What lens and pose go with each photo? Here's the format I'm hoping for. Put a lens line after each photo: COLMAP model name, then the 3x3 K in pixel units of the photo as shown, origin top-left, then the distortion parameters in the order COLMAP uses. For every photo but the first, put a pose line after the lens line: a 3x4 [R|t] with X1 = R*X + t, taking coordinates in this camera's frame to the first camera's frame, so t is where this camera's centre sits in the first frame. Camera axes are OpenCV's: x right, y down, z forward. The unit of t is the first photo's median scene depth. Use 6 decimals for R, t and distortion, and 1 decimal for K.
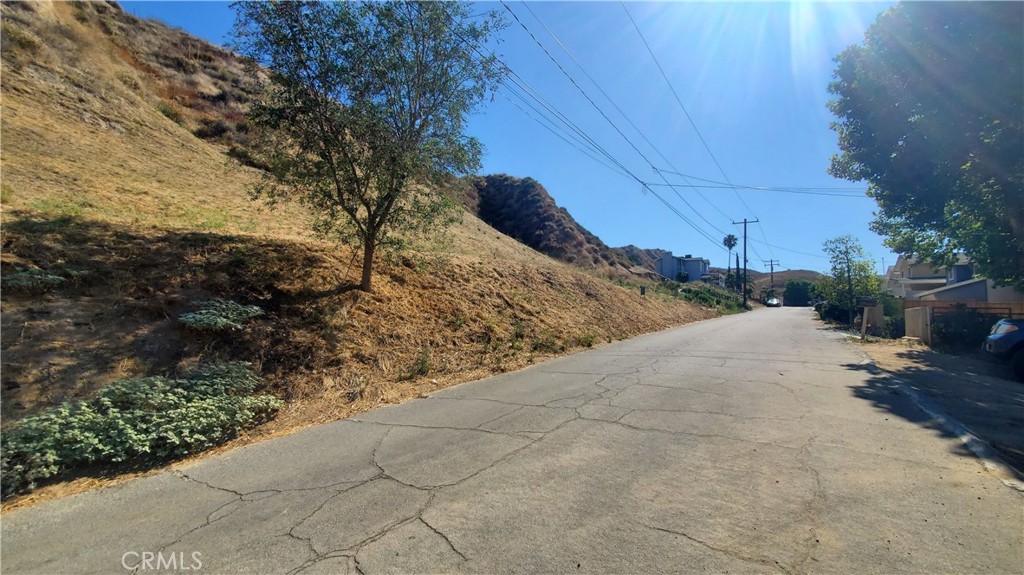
lens RADIAL K [[409.1, 0, 514.1], [0, 409.1, 291.8], [0, 0, 1]] dist [0.011376, -0.005388]
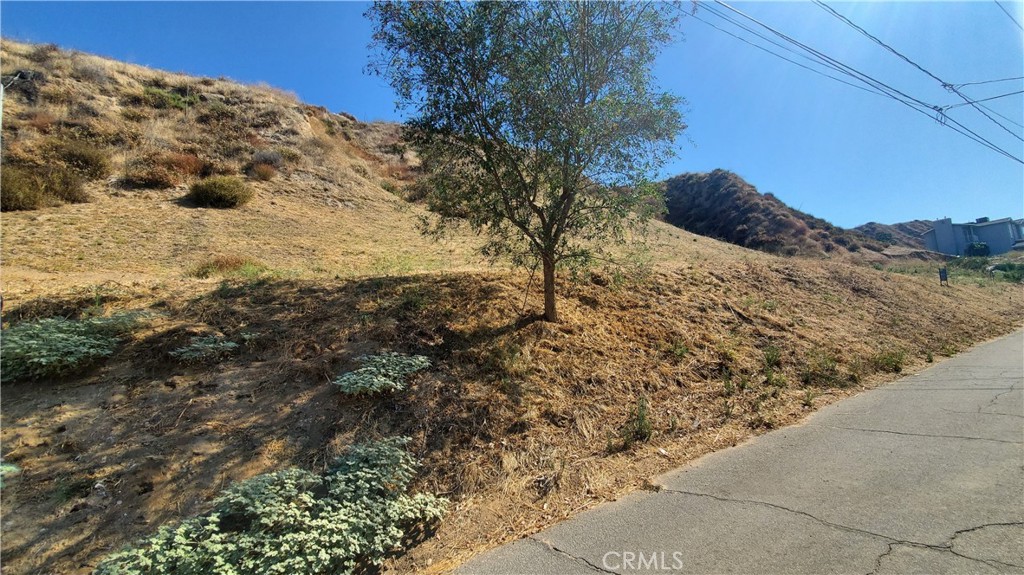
lens RADIAL K [[404.4, 0, 521.9], [0, 404.4, 291.9], [0, 0, 1]] dist [0.001173, 0.000167]
pose [[0.897726, -0.130649, -0.420736, -0.080842], [0.110327, 0.991255, -0.072405, -0.007729], [0.426516, 0.018581, 0.904289, 0.280934]]
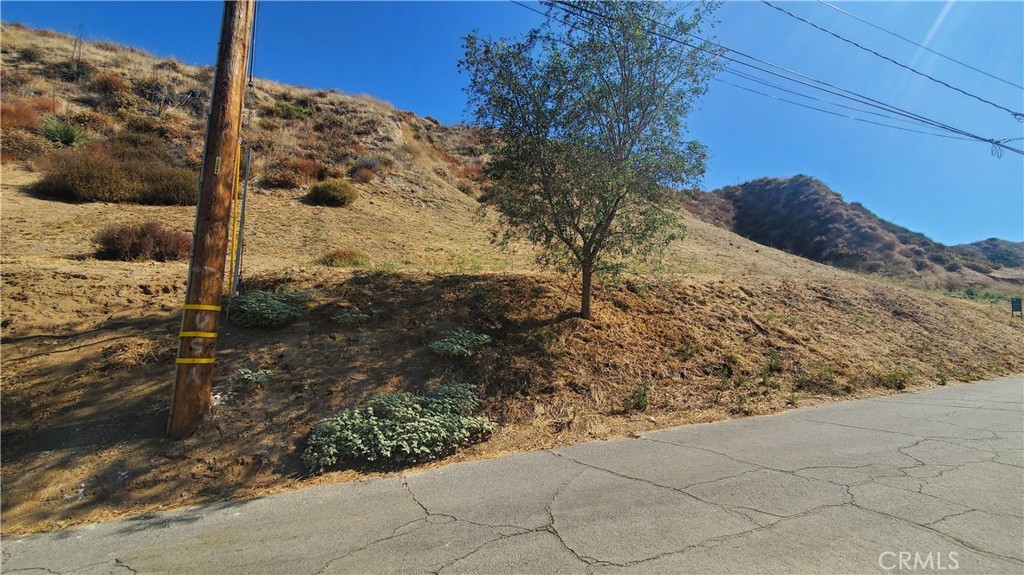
lens RADIAL K [[404.4, 0, 521.9], [0, 404.4, 291.9], [0, 0, 1]] dist [0.001173, 0.000167]
pose [[0.829472, -0.064310, -0.554833, 0.063020], [0.029419, 0.997001, -0.071580, -0.000103], [0.557772, 0.043051, 0.828877, 0.093408]]
